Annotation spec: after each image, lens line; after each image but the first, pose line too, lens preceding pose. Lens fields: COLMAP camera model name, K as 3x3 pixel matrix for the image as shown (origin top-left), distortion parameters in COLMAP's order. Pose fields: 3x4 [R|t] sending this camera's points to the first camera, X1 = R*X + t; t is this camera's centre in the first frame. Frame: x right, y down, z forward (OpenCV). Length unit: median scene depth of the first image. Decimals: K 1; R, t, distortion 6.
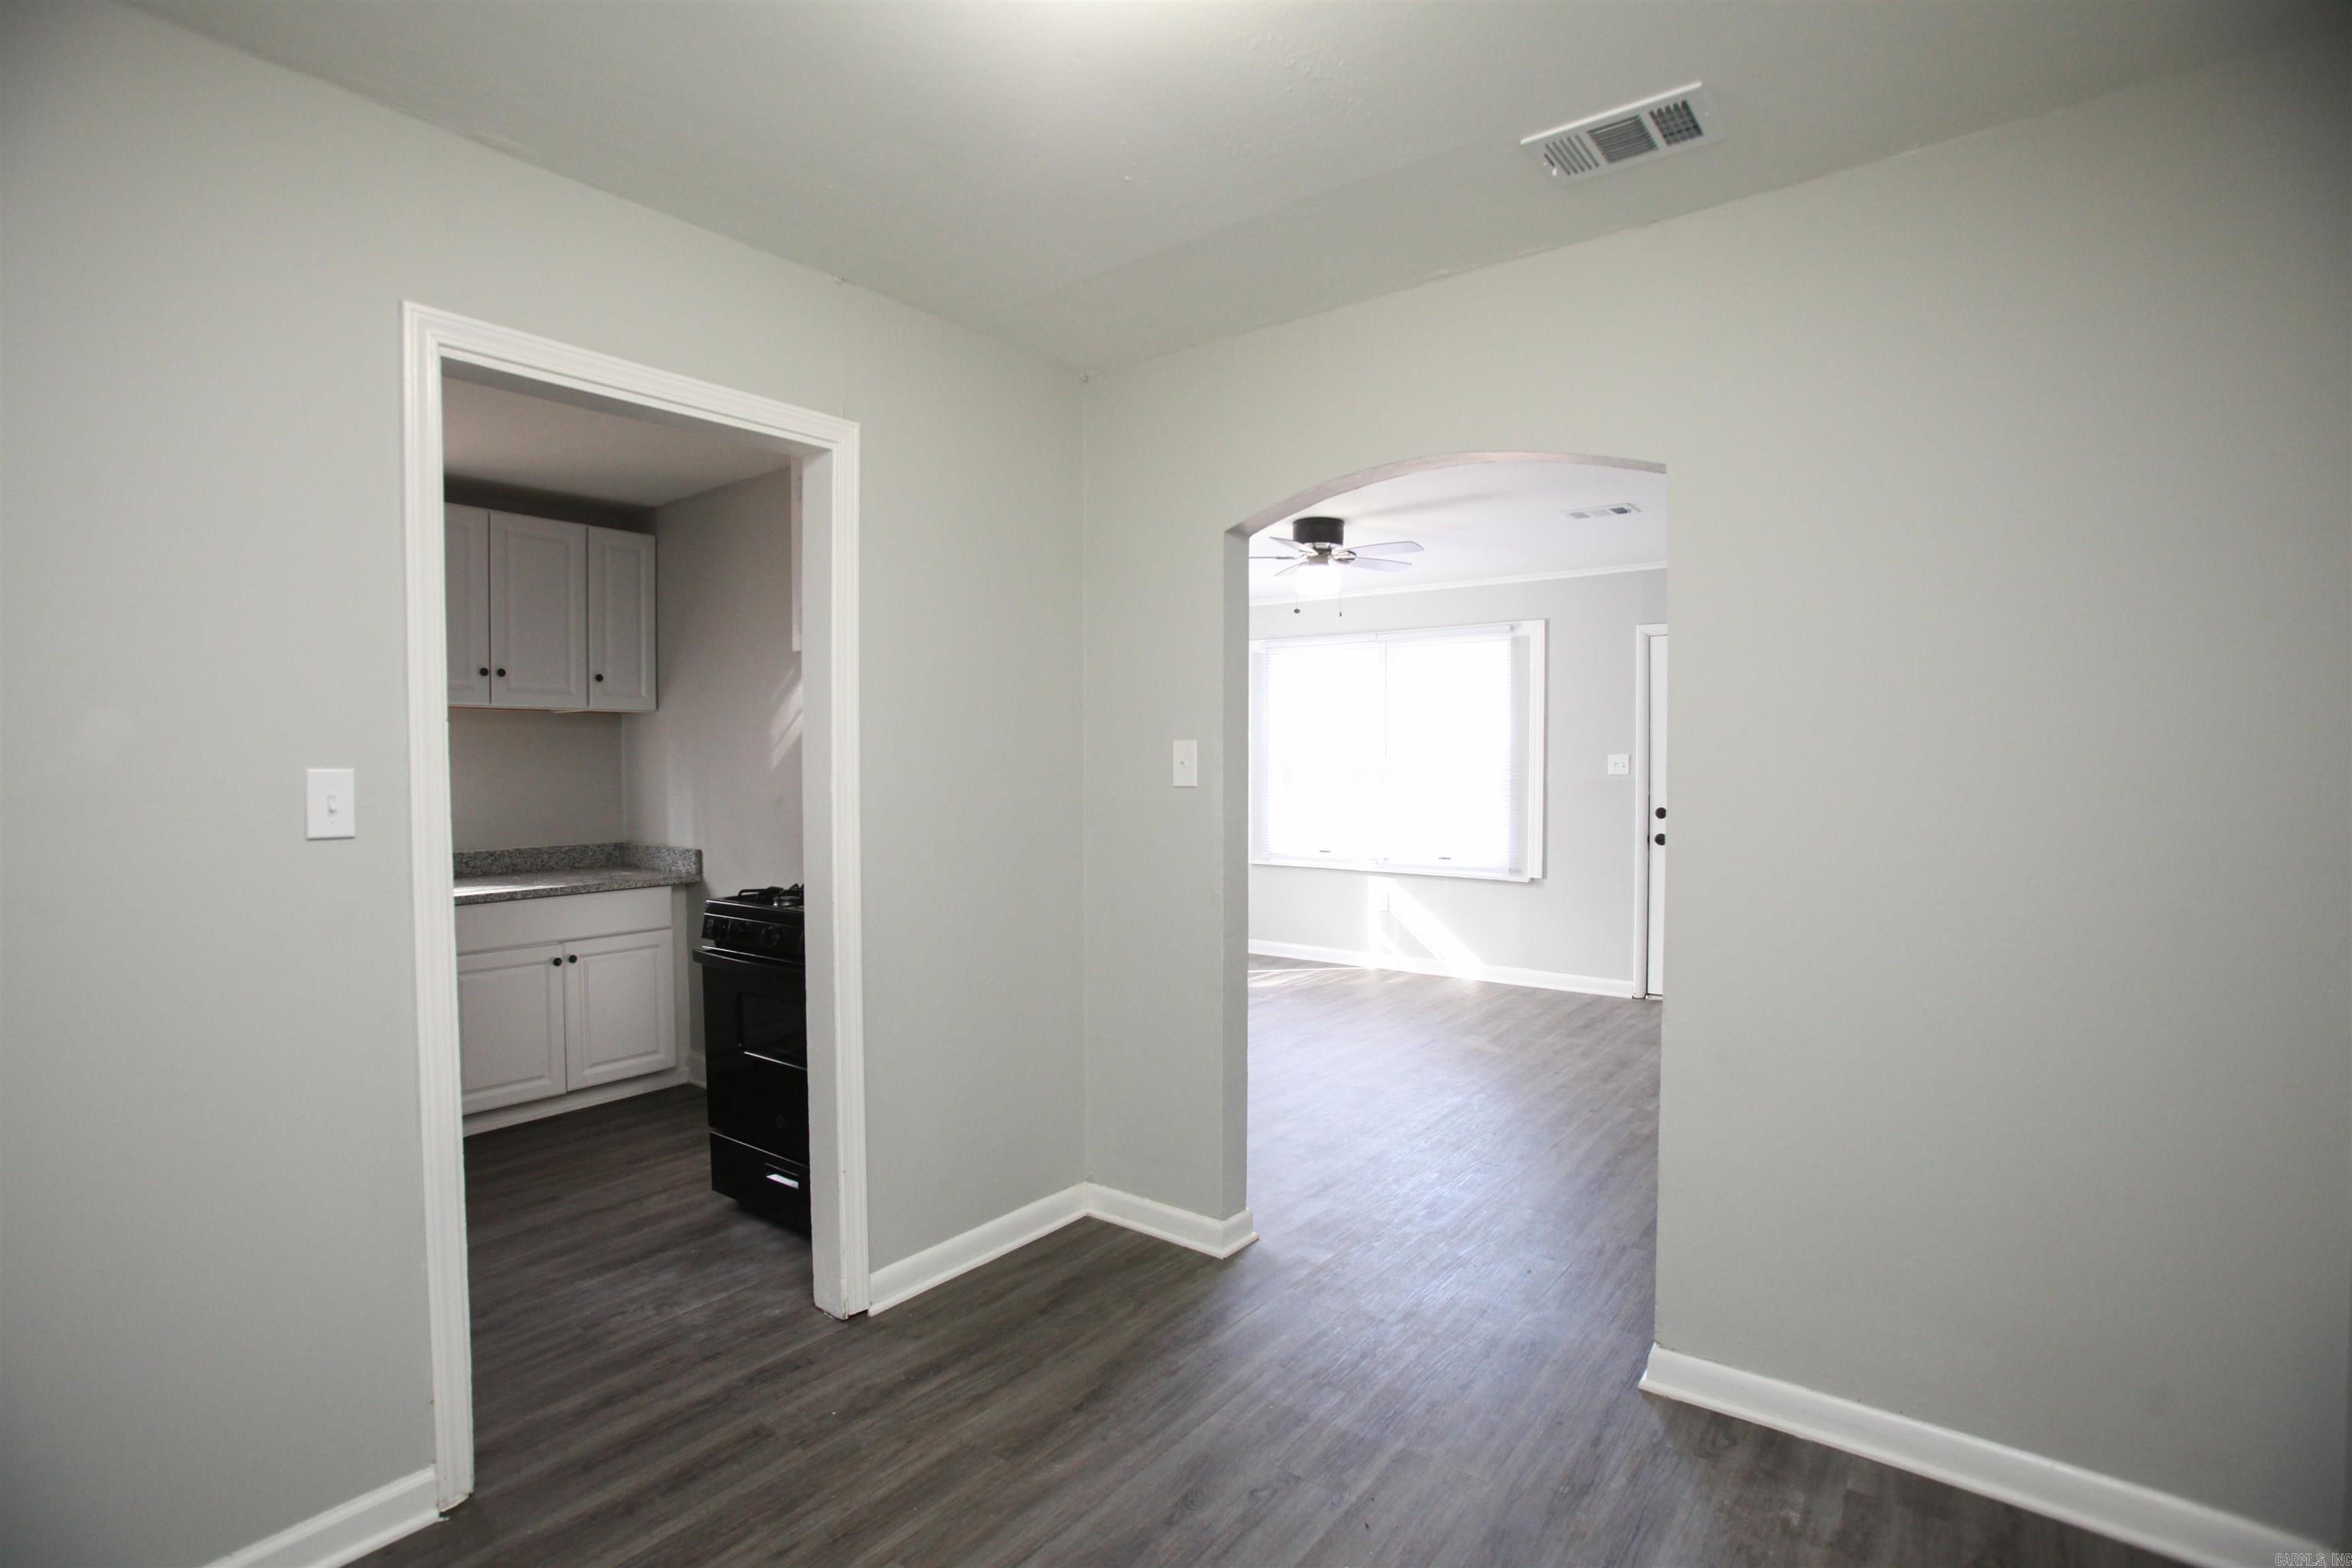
lens RADIAL K [[1134.5, 0, 1173.1], [0, 1134.5, 794.7], [0, 0, 1]] dist [-0.093656, 0.049929]
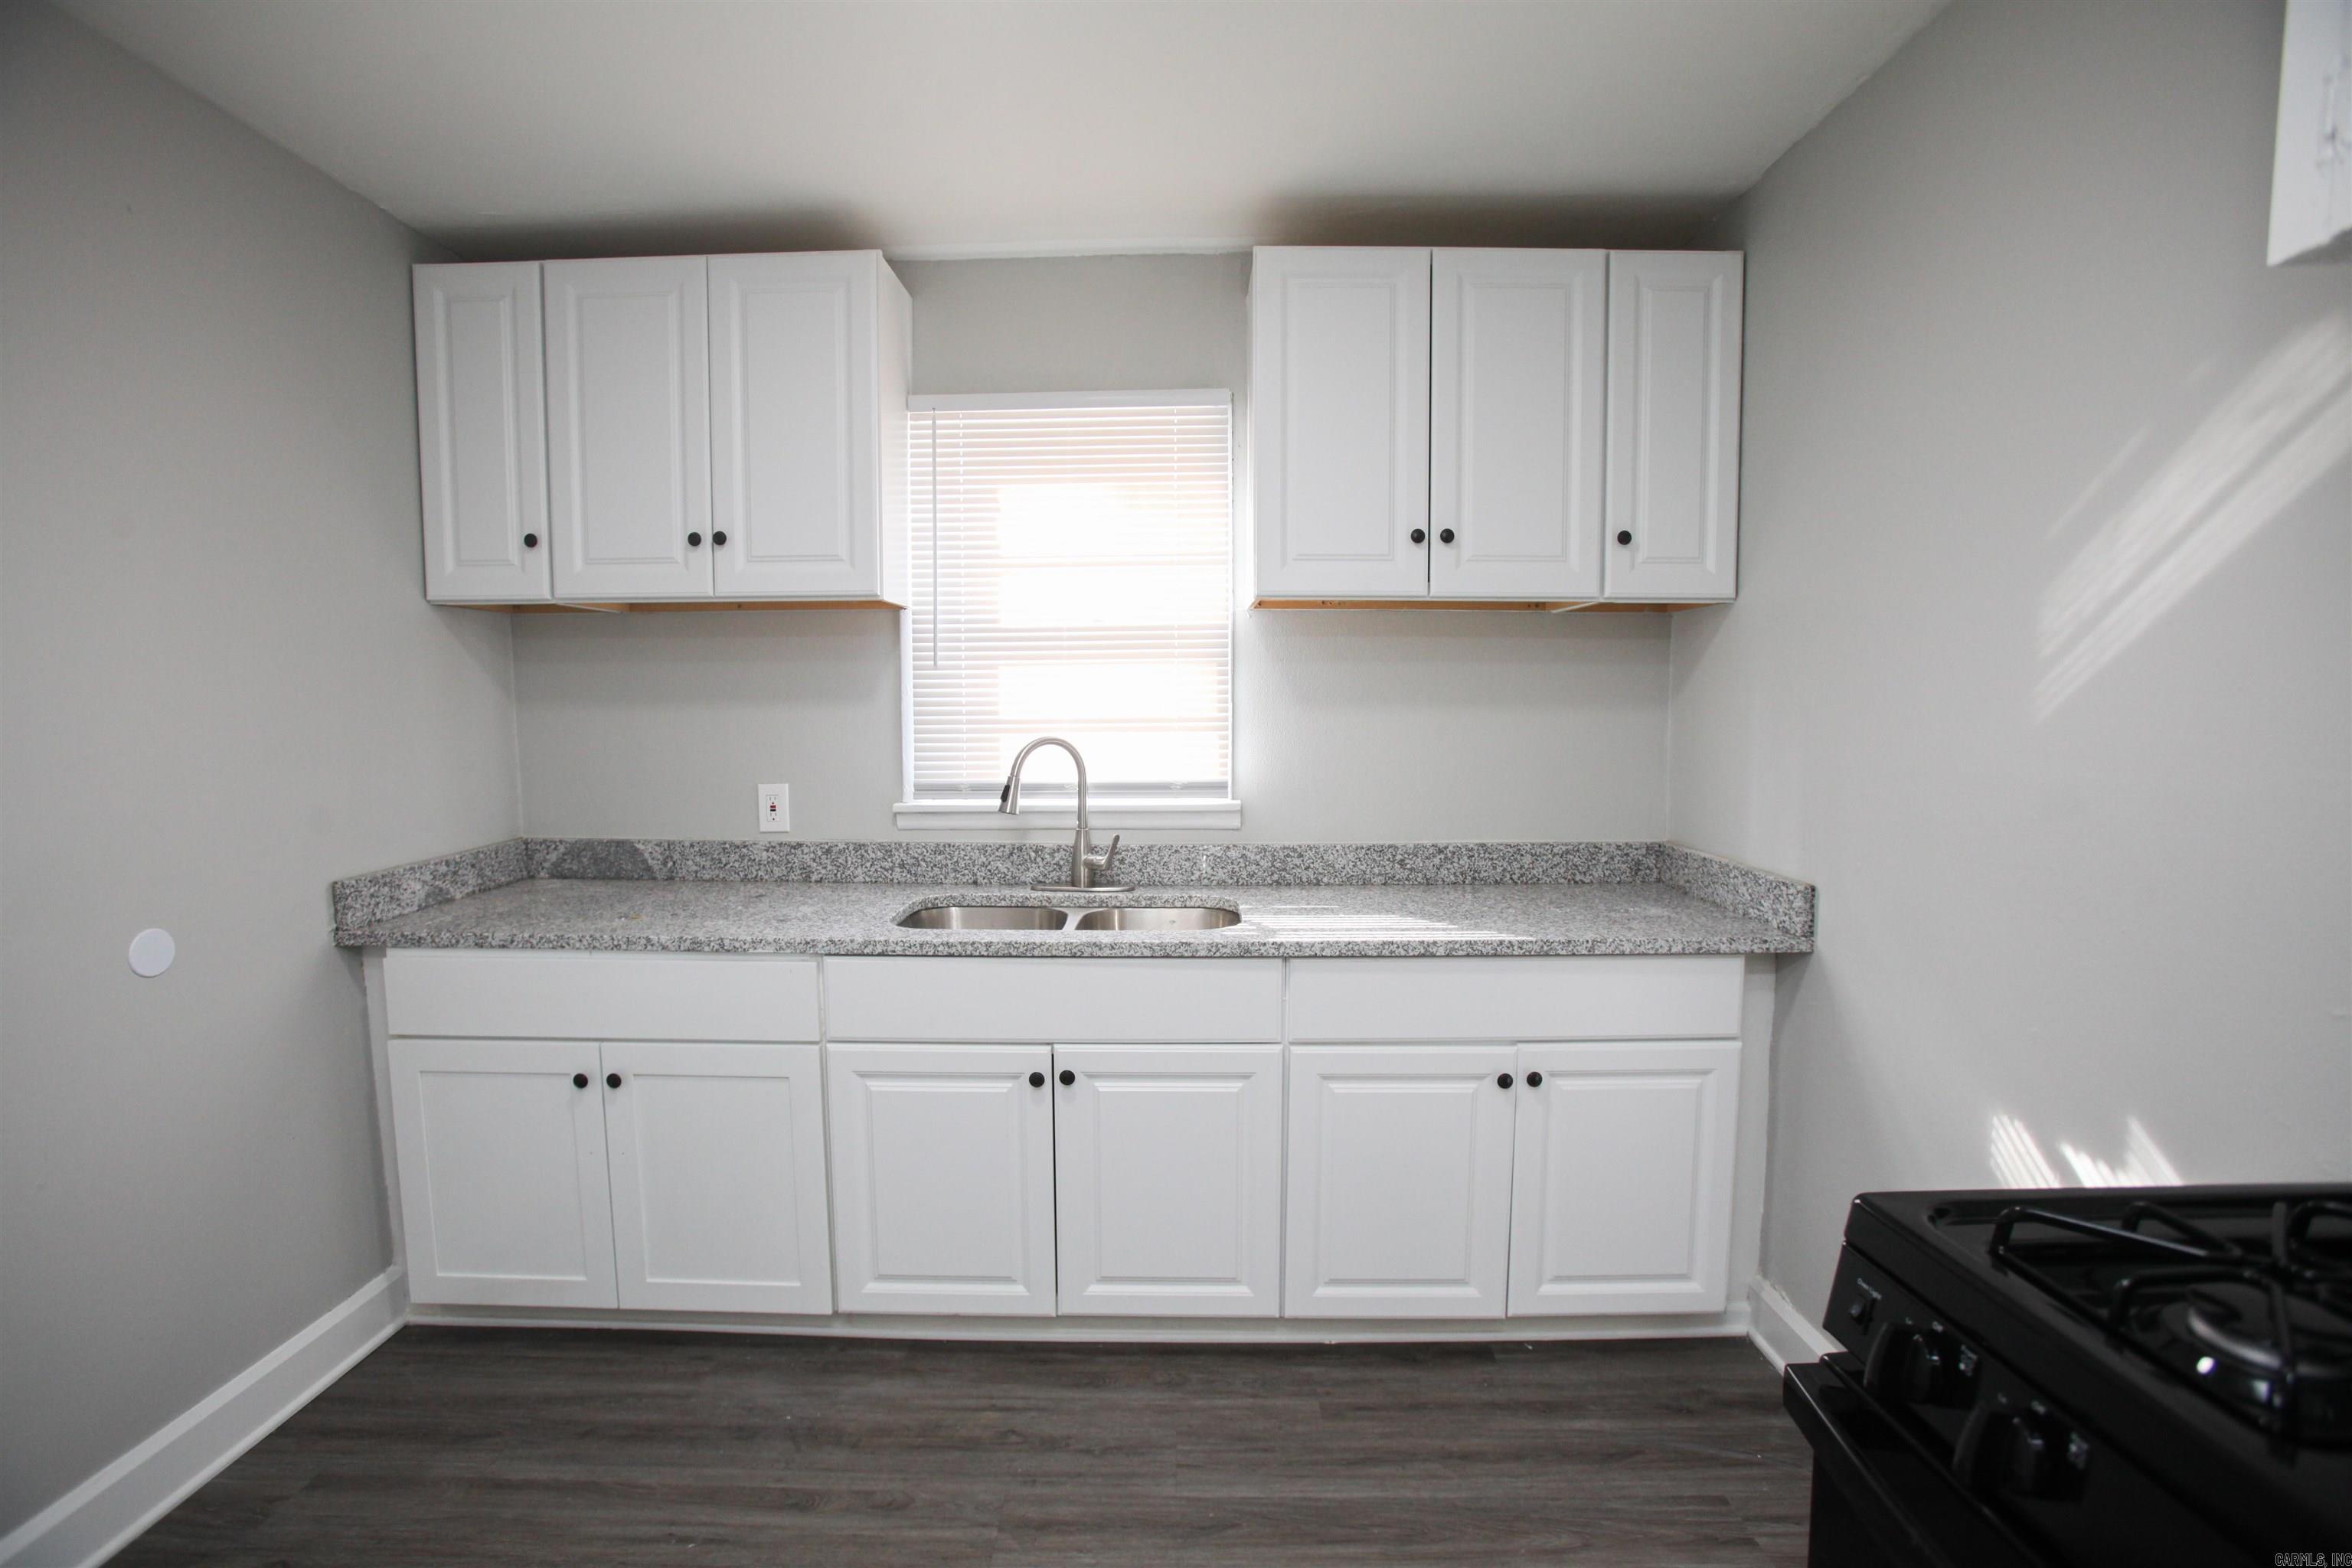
lens RADIAL K [[1106.2, 0, 1156.0], [0, 1106.2, 785.7], [0, 0, 1]] dist [-0.080473, 0.045748]
pose [[0.591983, 0.063777, -0.803423, -0.227993], [-0.024071, 0.997819, 0.061472, -0.014347], [0.805591, -0.017051, 0.592227, 0.515931]]
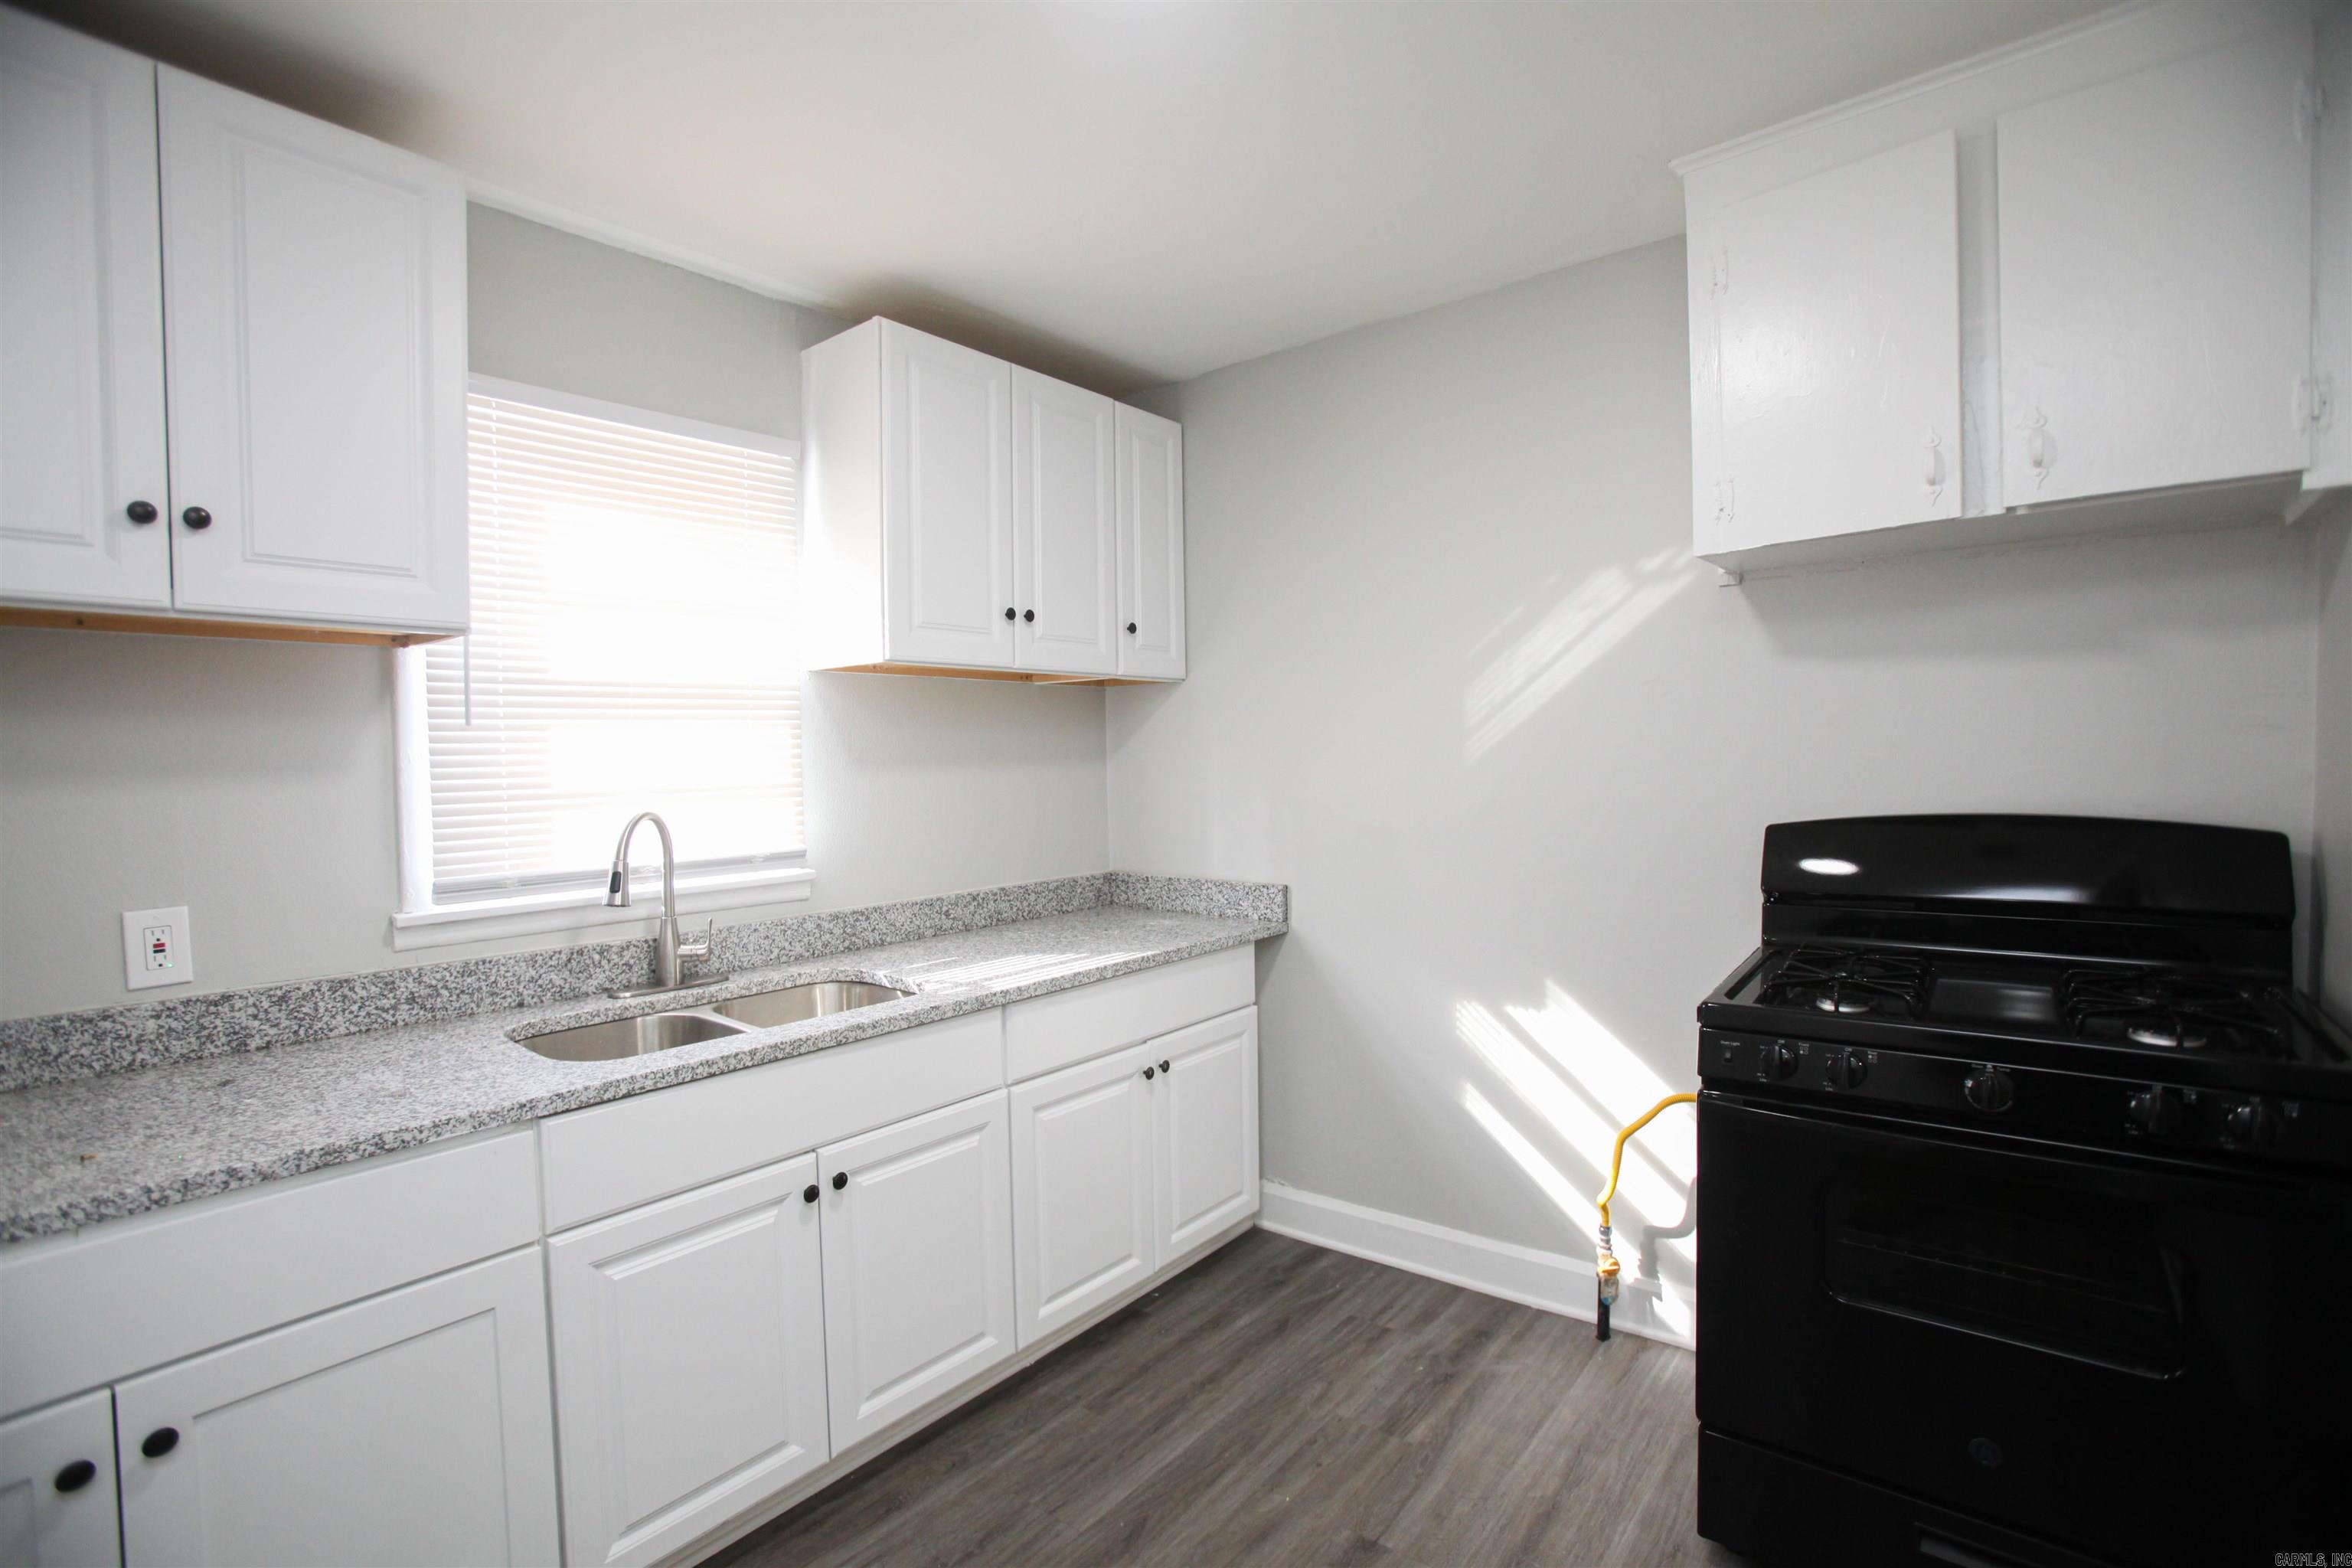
lens RADIAL K [[1106.2, 0, 1156.0], [0, 1106.2, 785.7], [0, 0, 1]] dist [-0.080473, 0.045748]
pose [[0.999445, -0.013913, -0.030264, -0.486286], [0.013871, 0.999903, -0.001589, -0.010213], [0.030283, 0.001169, 0.999541, 0.343038]]
